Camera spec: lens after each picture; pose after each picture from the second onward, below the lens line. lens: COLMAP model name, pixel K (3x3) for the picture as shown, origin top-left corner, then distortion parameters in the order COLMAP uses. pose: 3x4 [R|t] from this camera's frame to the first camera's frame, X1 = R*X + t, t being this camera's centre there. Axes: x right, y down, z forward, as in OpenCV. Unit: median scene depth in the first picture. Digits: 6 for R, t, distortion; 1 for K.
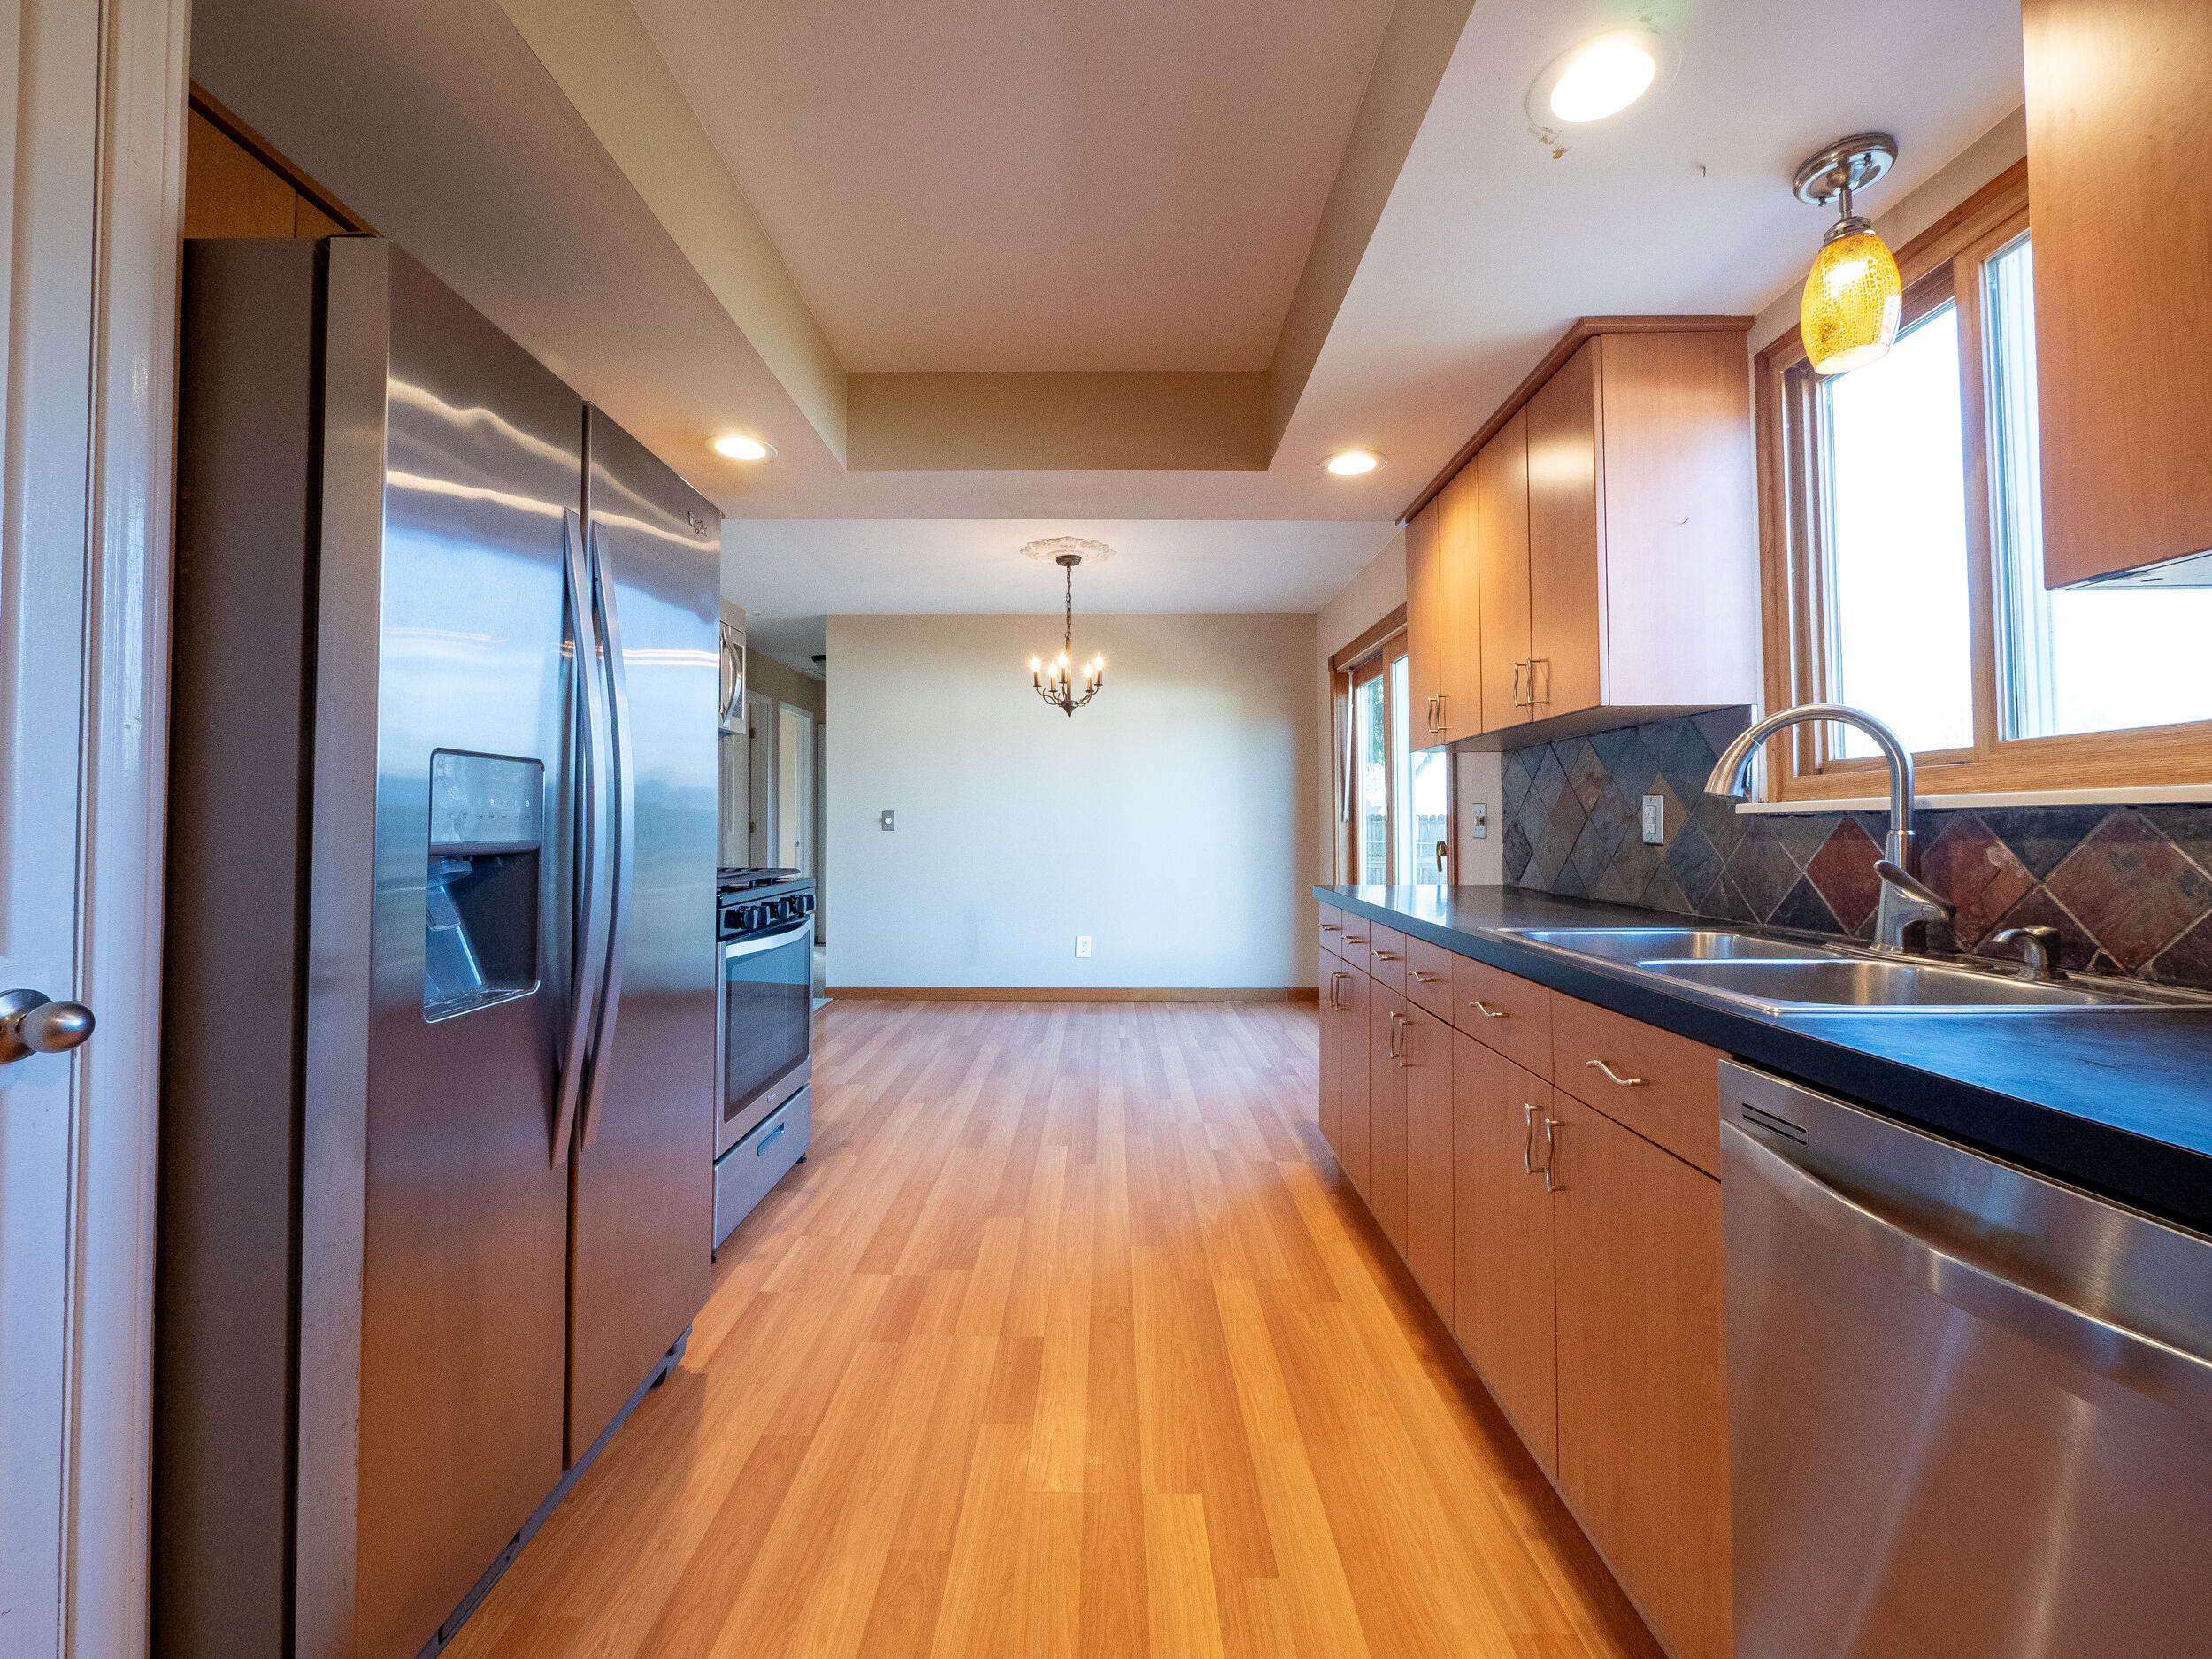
lens RADIAL K [[935.3, 0, 1098.1], [0, 935.3, 797.8], [0, 0, 1]] dist [0.015458, -0.000295]
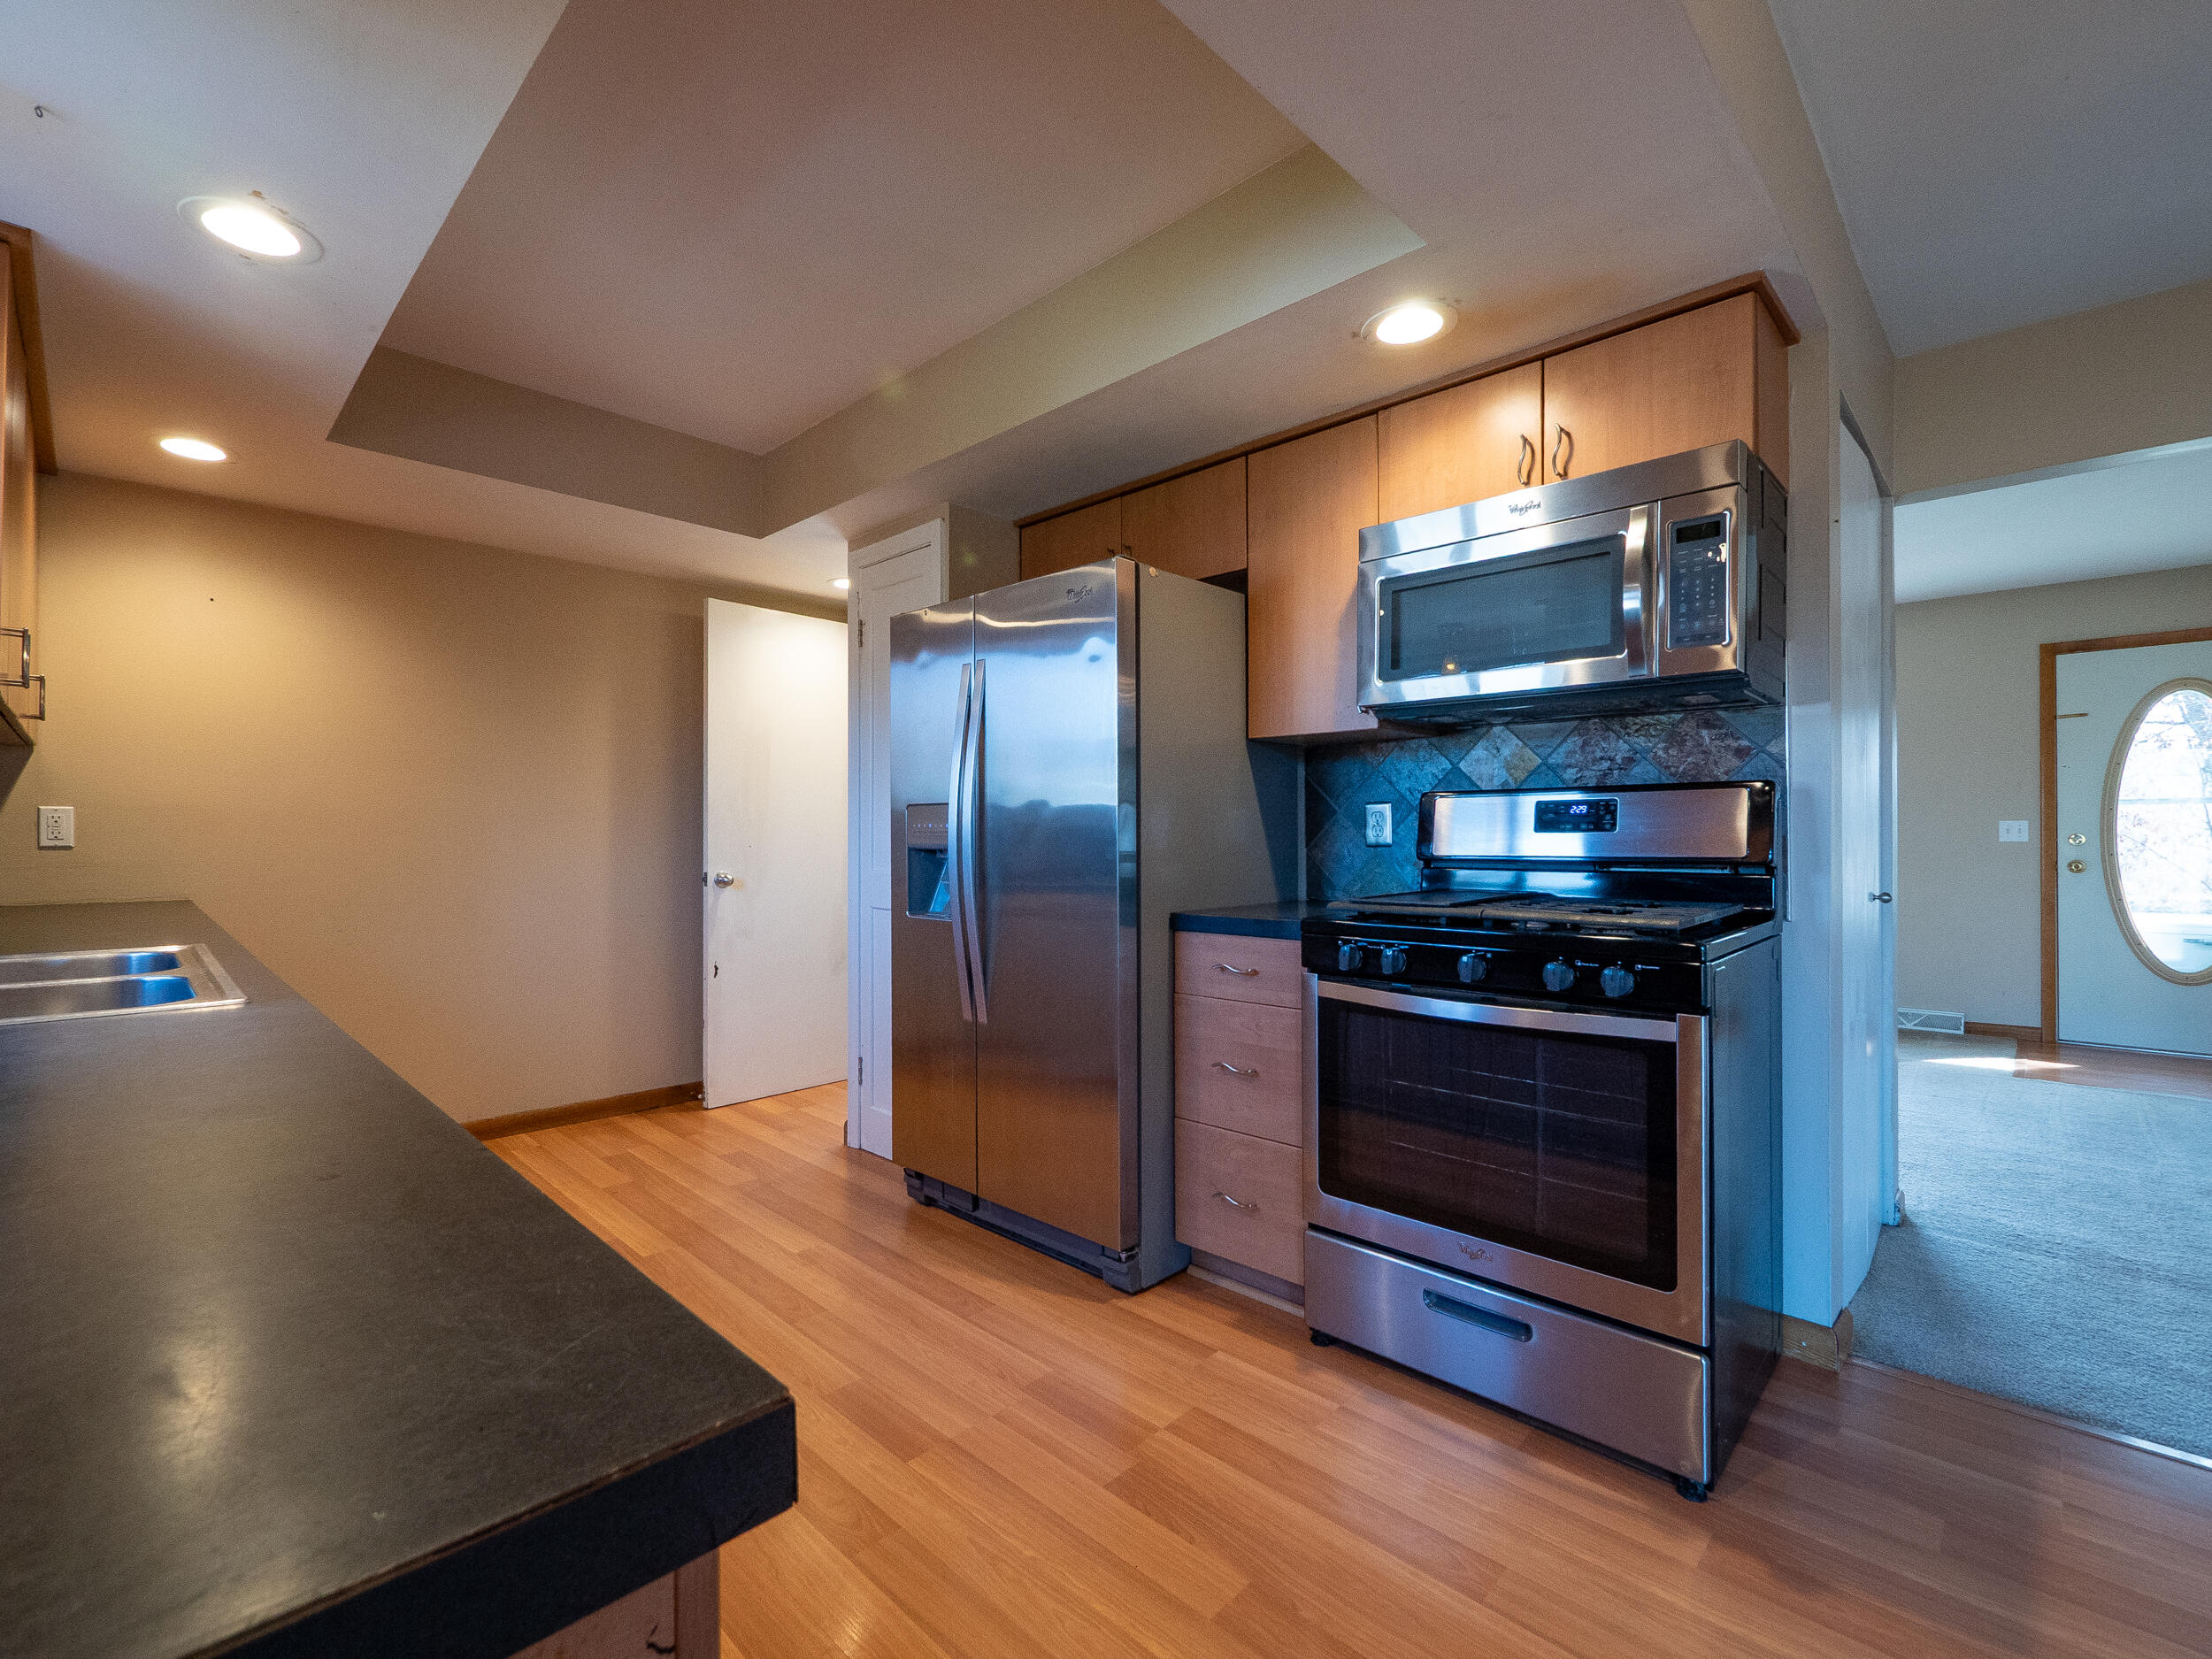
lens RADIAL K [[986.9, 0, 1084.1], [0, 986.9, 832.3], [0, 0, 1]] dist [-0.003306, -0.000034]
pose [[-0.699188, -0.004304, -0.714925, 0.380679], [0.019140, 0.999511, -0.024735, 0.042941], [0.714682, -0.030978, -0.698764, 1.466264]]
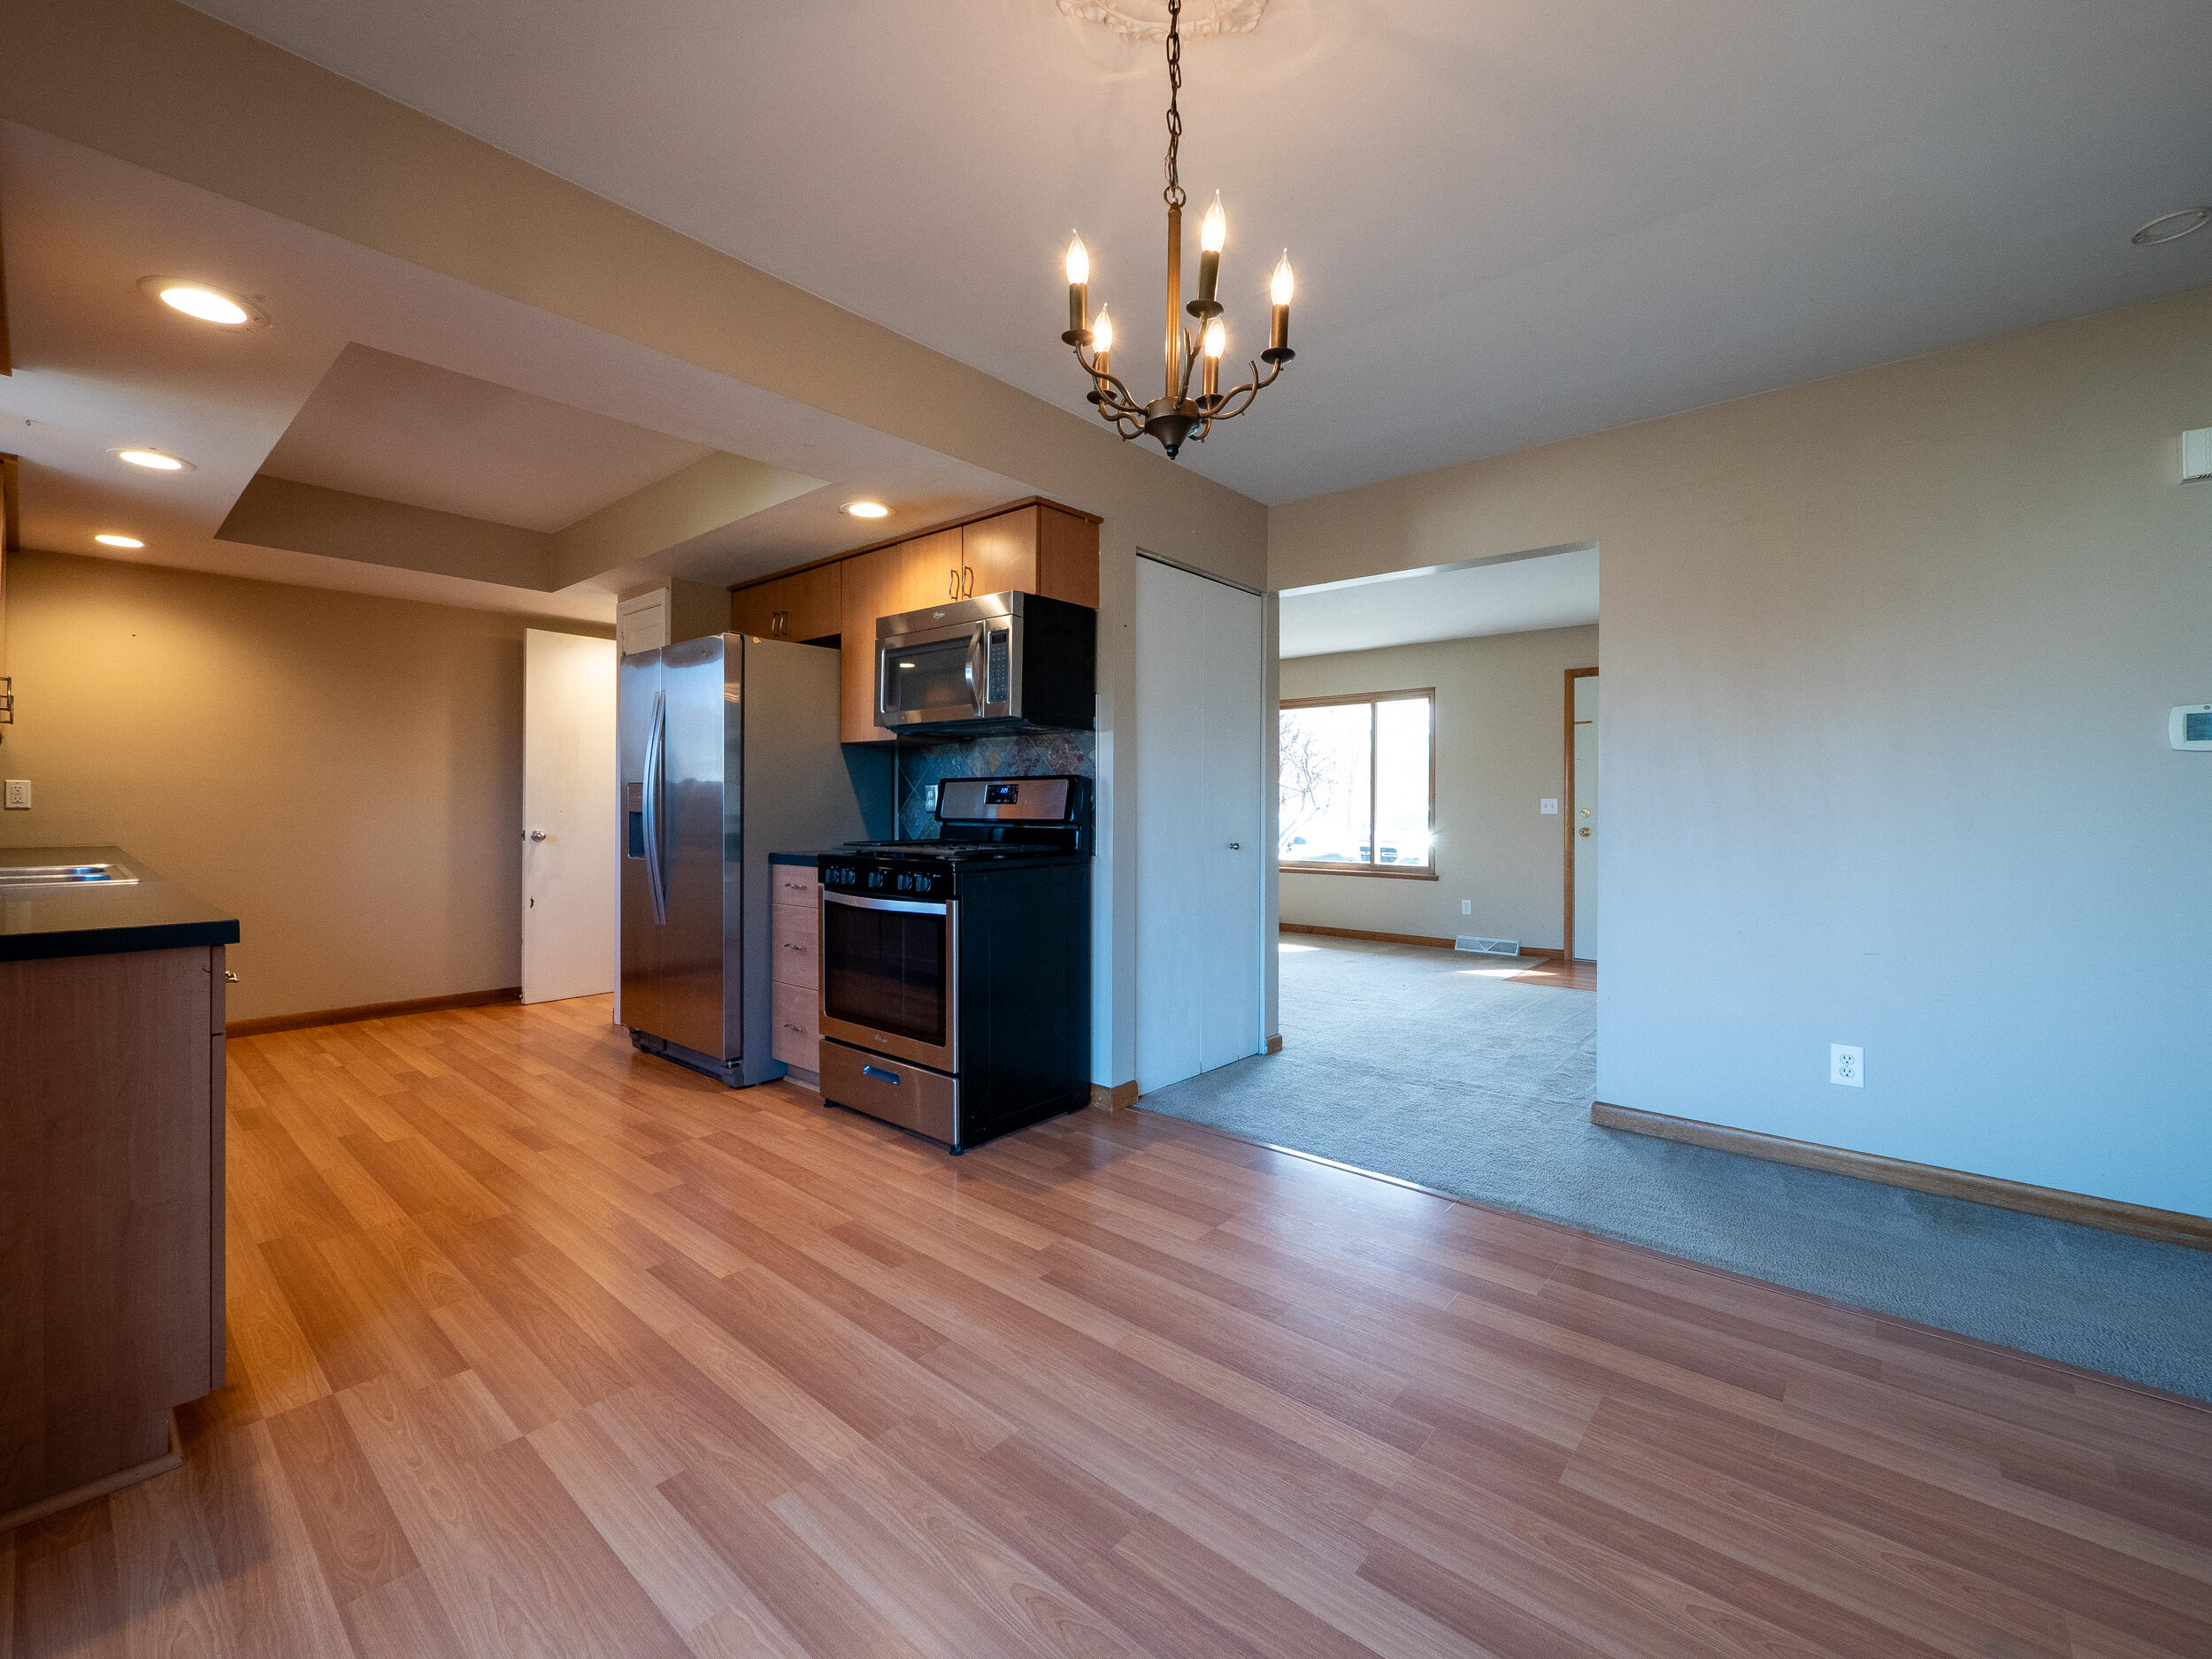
lens RADIAL K [[935.2, 0, 1096.3], [0, 935.2, 805.5], [0, 0, 1]] dist [-0.002348, -0.000283]
pose [[-0.649658, -0.006724, -0.760197, 0.412777], [0.014524, 0.999669, -0.021254, 0.064760], [0.760088, -0.024849, -0.649345, 2.227533]]
